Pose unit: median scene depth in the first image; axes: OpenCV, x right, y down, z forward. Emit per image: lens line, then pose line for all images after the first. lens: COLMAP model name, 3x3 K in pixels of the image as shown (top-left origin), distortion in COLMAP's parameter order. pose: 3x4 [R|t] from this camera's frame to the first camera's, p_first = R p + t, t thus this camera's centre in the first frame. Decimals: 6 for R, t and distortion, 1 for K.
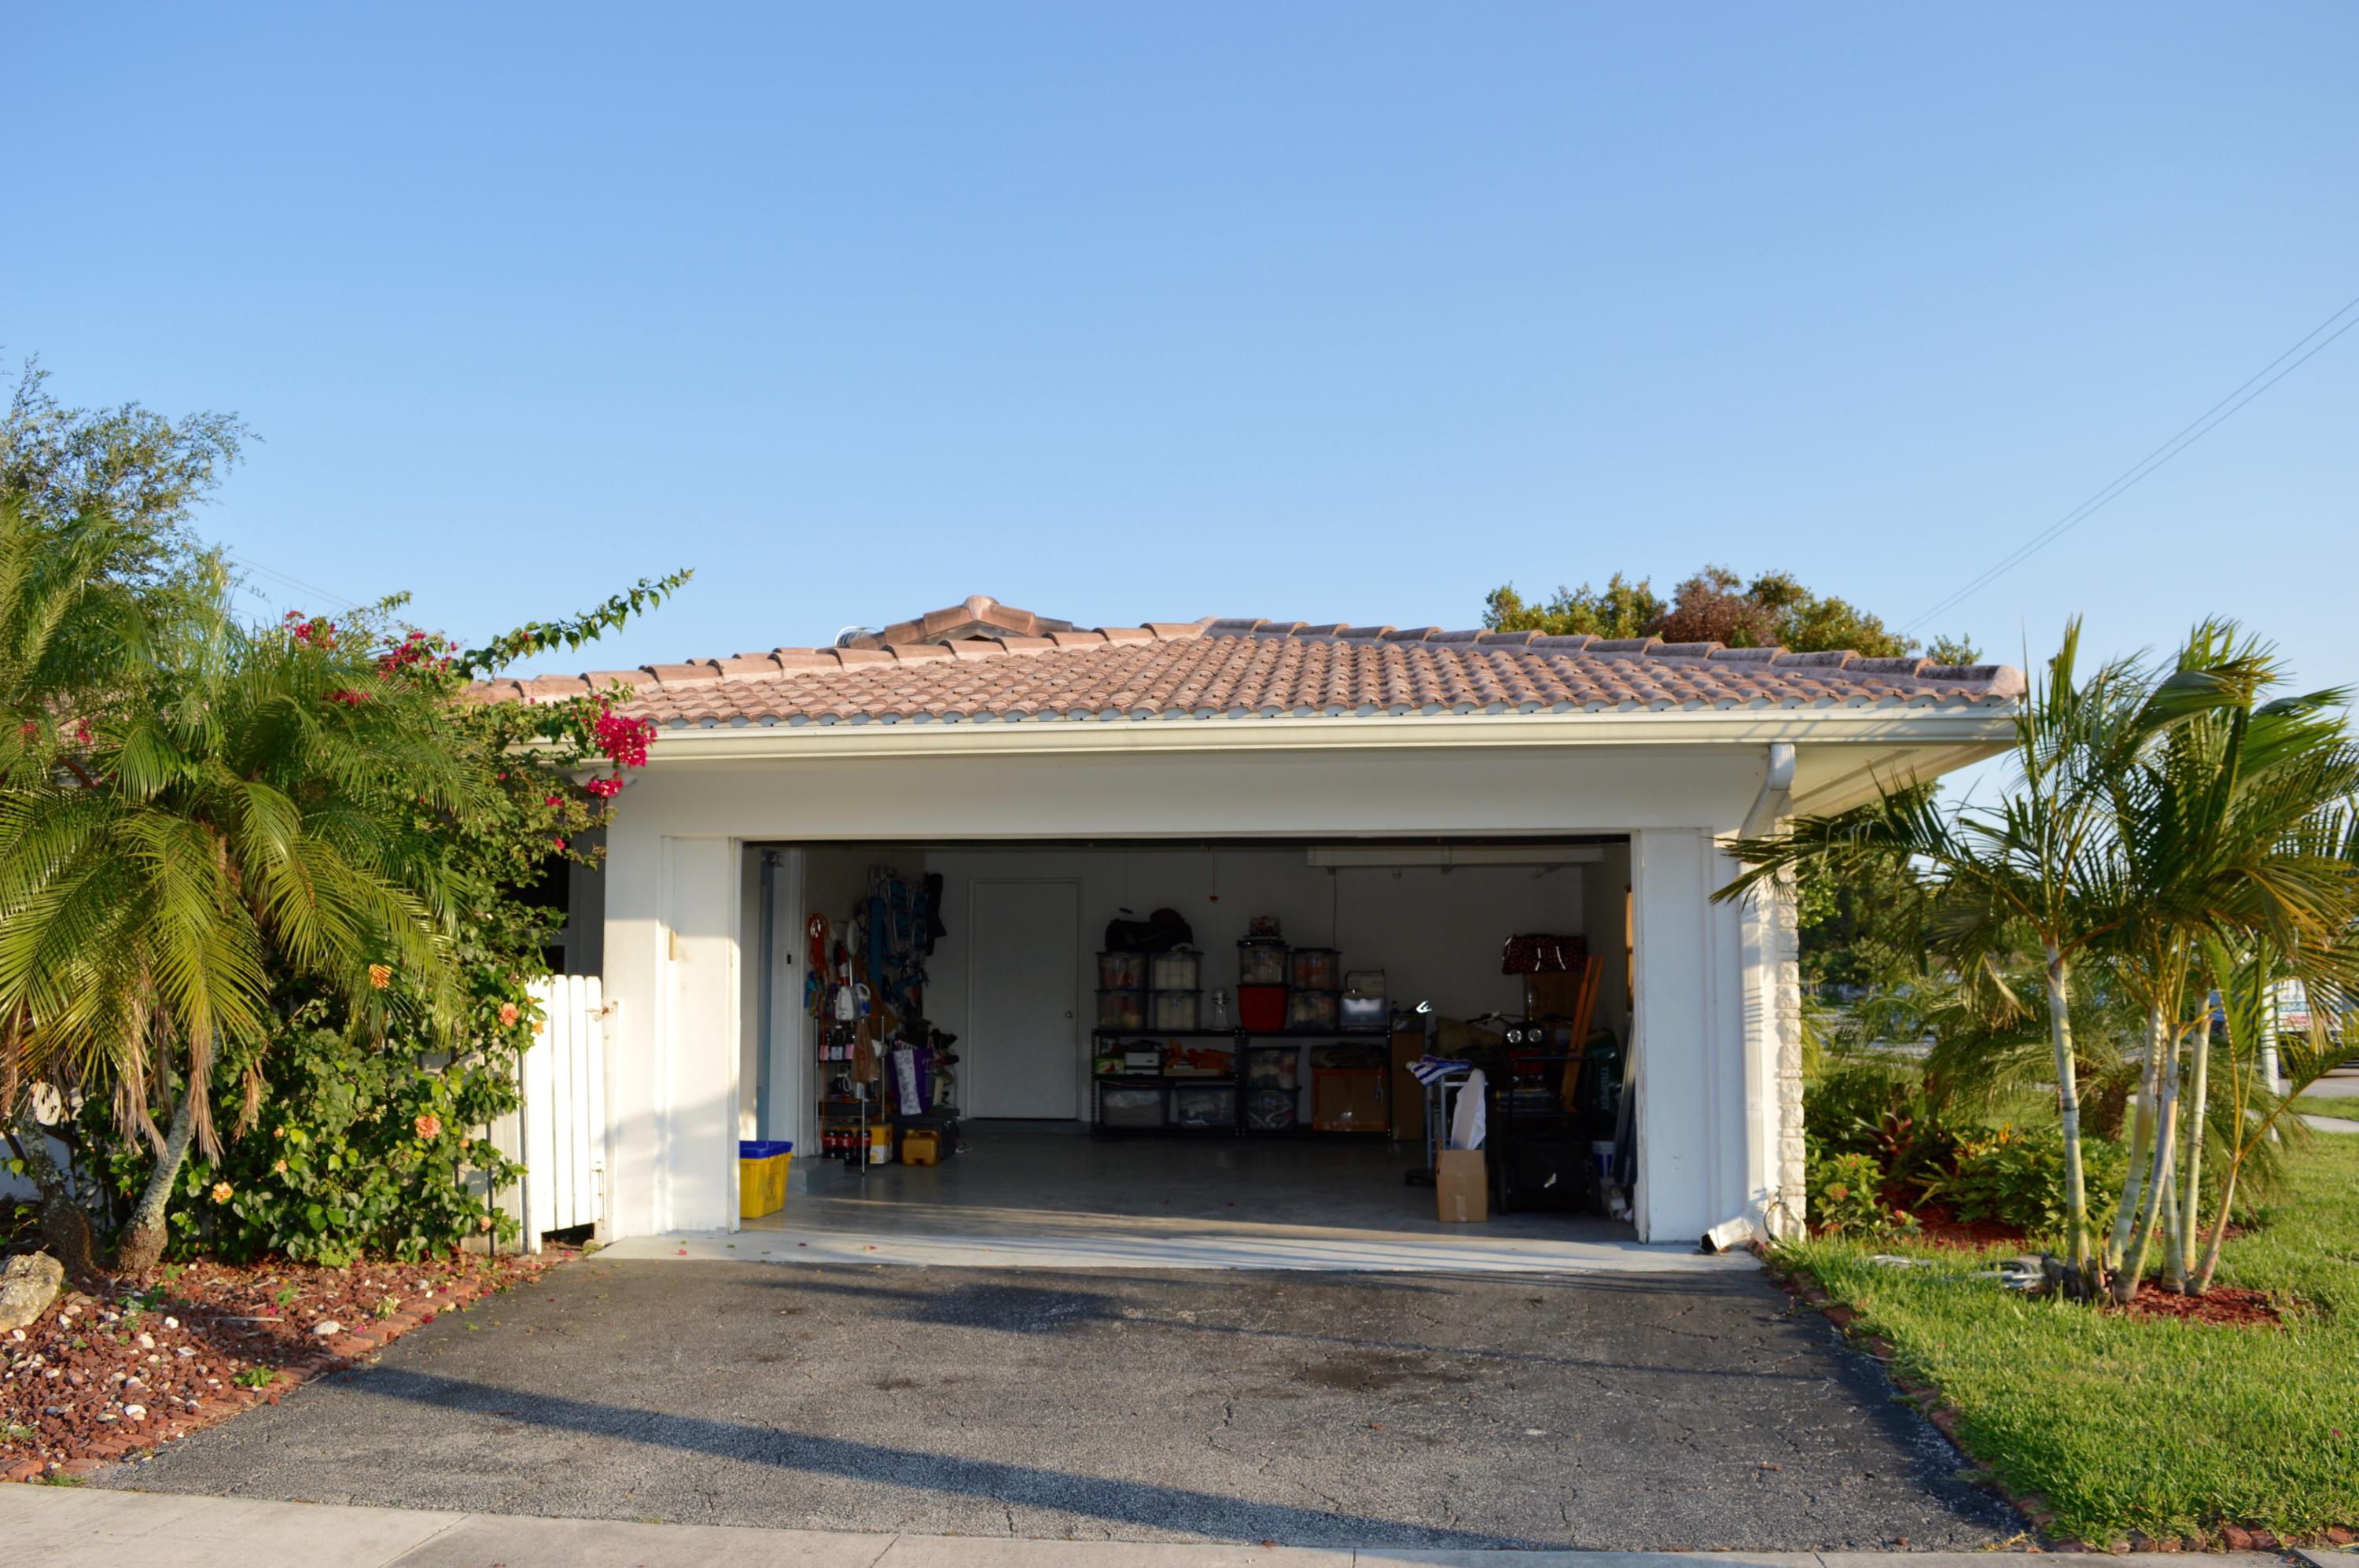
lens RADIAL K [[1866.5, 0, 1180.7], [0, 1866.5, 790.3], [0, 0, 1]] dist [-0.069290, 0.007767]
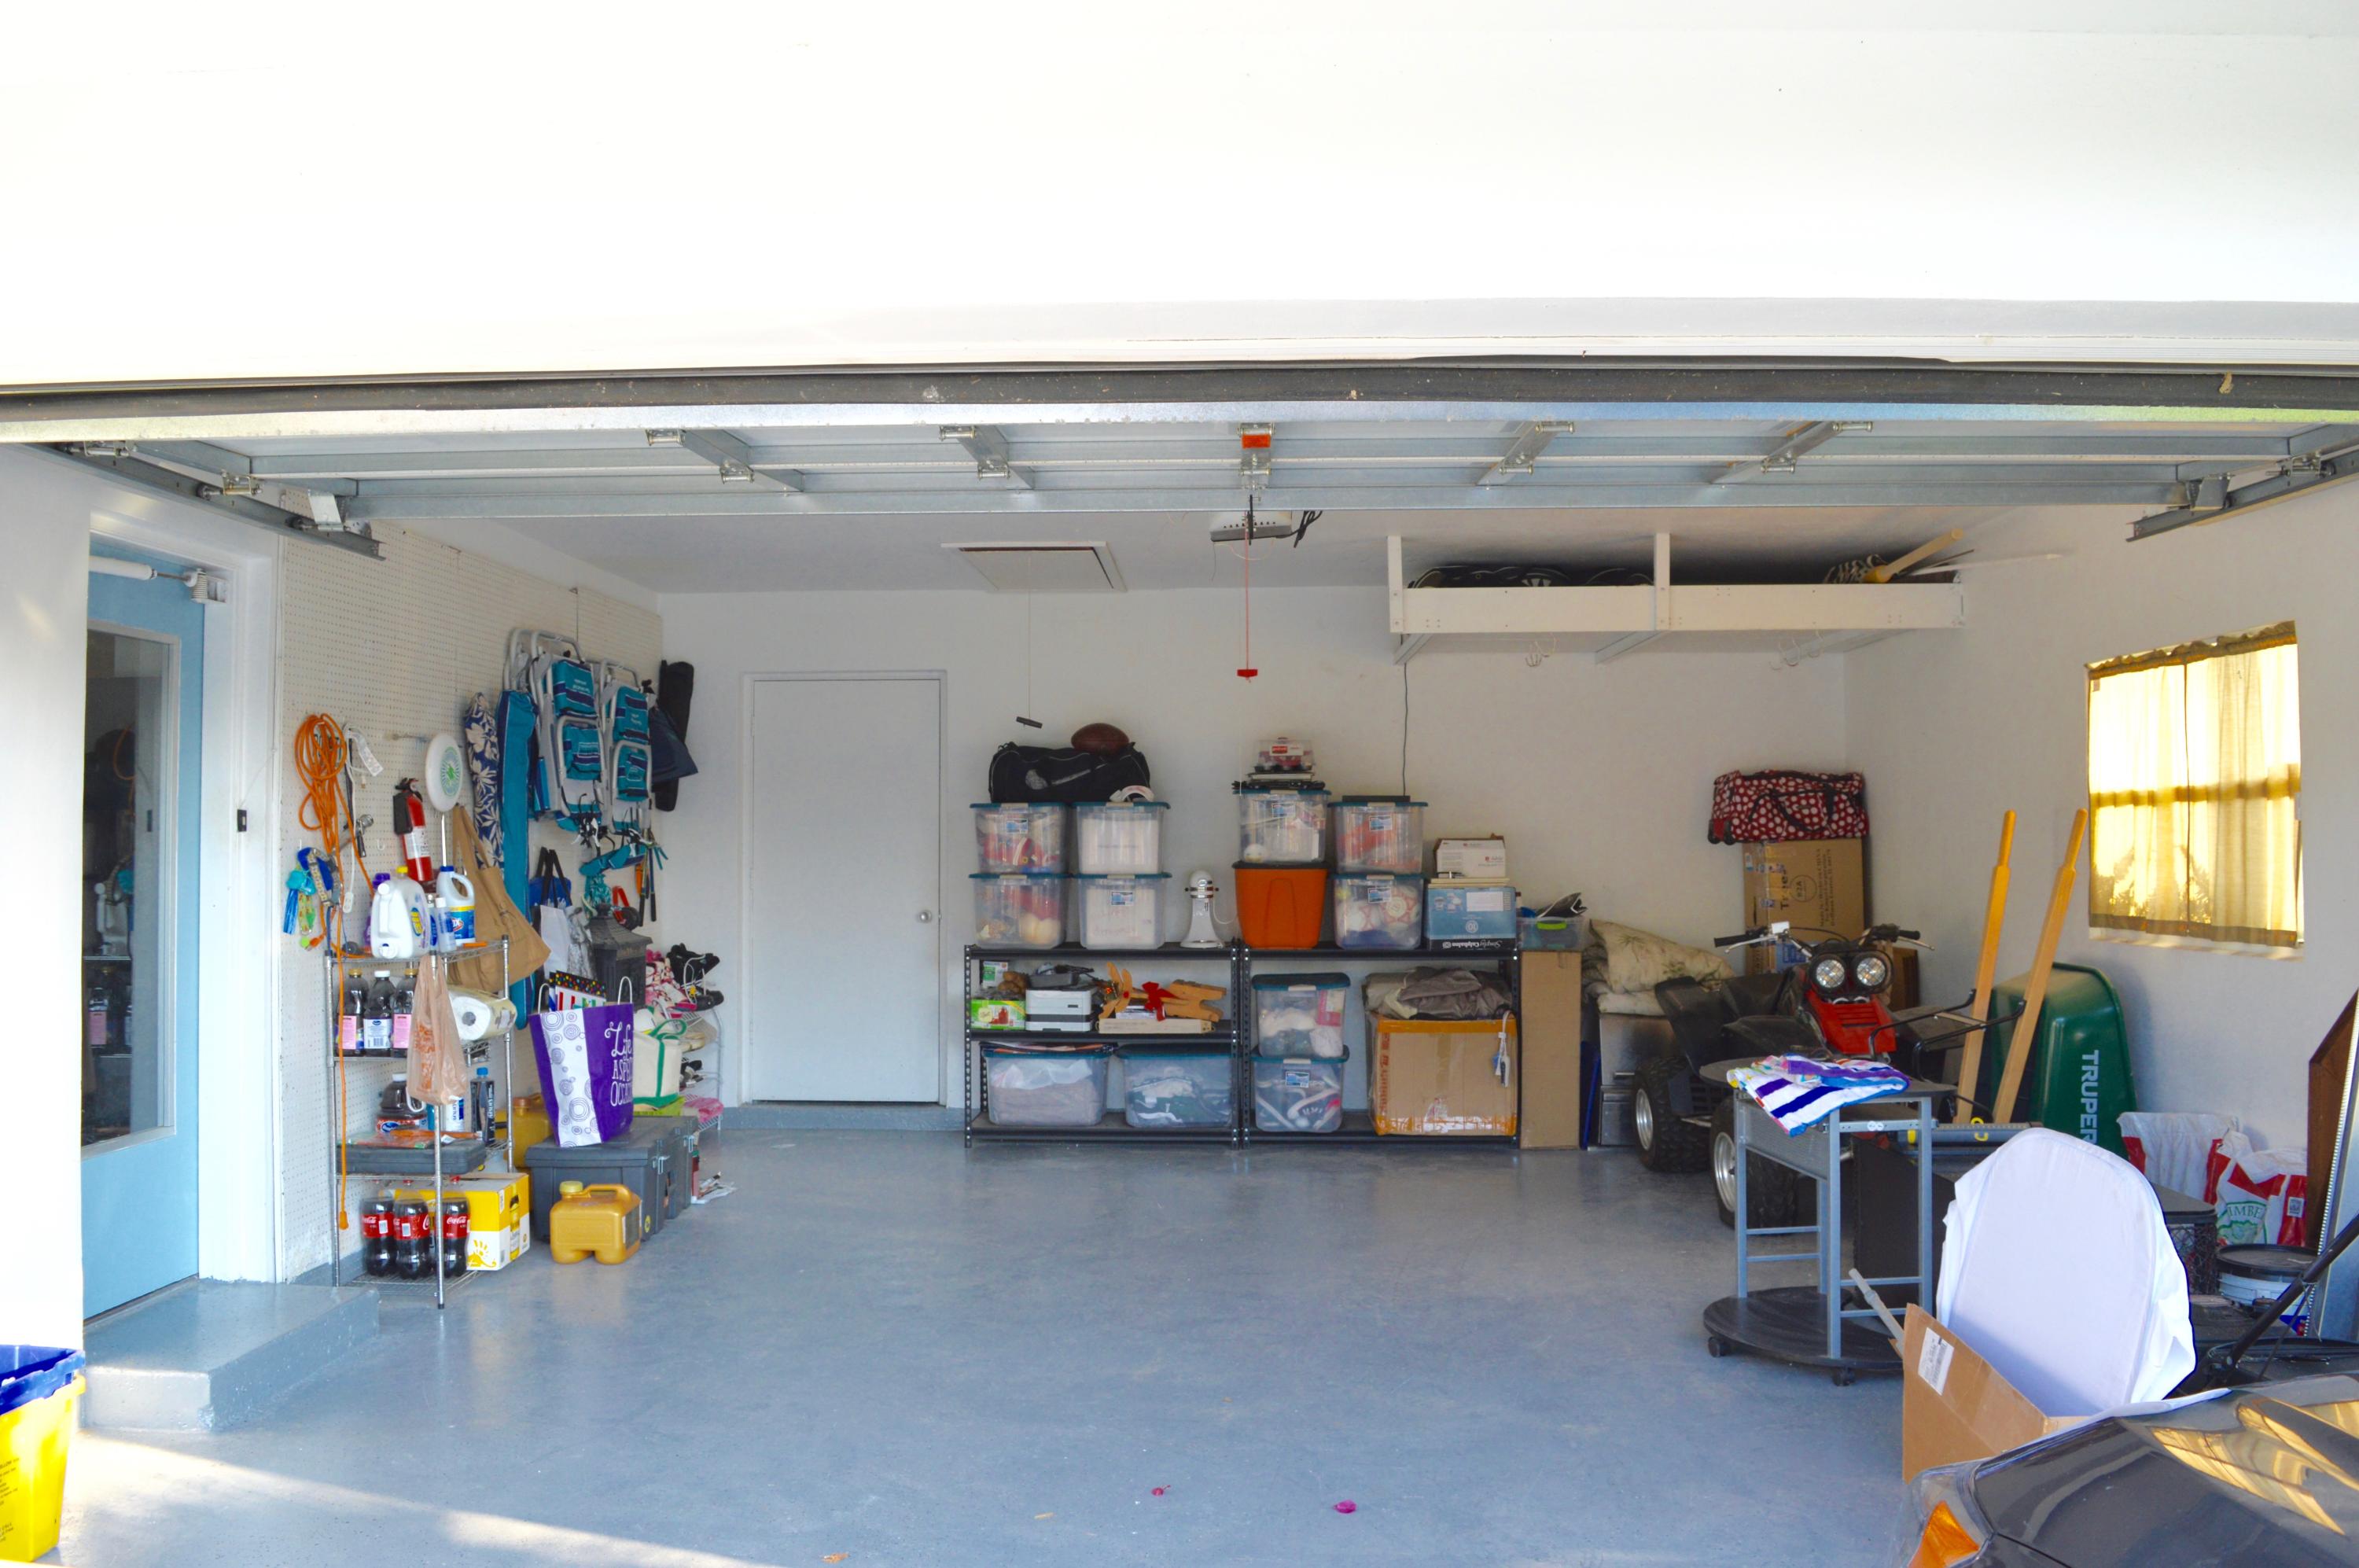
lens RADIAL K [[1866.5, 0, 1168.0], [0, 1866.5, 789.0], [0, 0, 1]] dist [-0.069290, 0.007767]
pose [[0.998475, -0.001147, 0.055192, -0.018790], [-0.003161, 0.996956, 0.077906, 0.041226], [-0.055113, -0.077961, 0.995432, 0.469174]]
